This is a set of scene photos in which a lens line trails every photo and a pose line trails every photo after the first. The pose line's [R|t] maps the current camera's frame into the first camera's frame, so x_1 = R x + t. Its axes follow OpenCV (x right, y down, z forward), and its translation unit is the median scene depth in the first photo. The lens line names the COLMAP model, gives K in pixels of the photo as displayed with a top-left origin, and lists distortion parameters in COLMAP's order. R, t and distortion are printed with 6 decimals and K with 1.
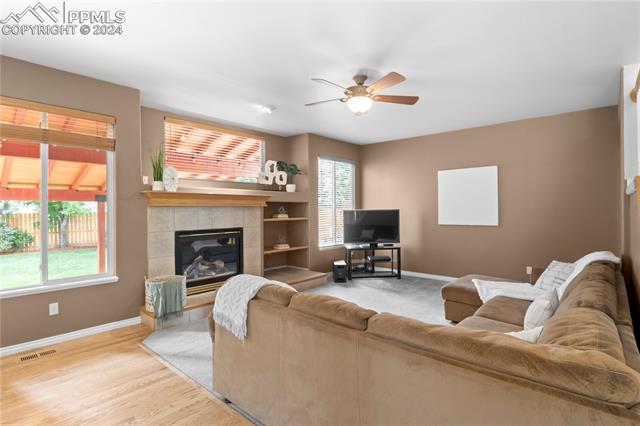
lens RADIAL K [[325.4, 0, 318.3], [0, 325.4, 212.0], [0, 0, 1]] dist [0.004563, 0.001463]
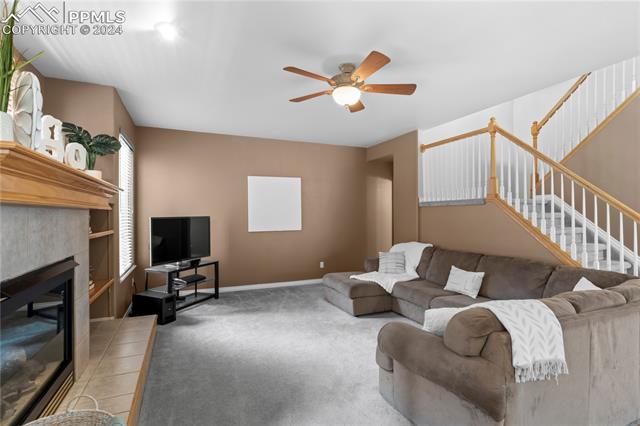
lens RADIAL K [[325.4, 0, 319.6], [0, 325.4, 212.6], [0, 0, 1]] dist [0.004563, 0.001463]
pose [[0.414566, 0.010939, 0.909953, -0.467422], [0.010362, 0.999806, -0.016740, 0.000008], [-0.909960, 0.016369, 0.414373, 0.463912]]
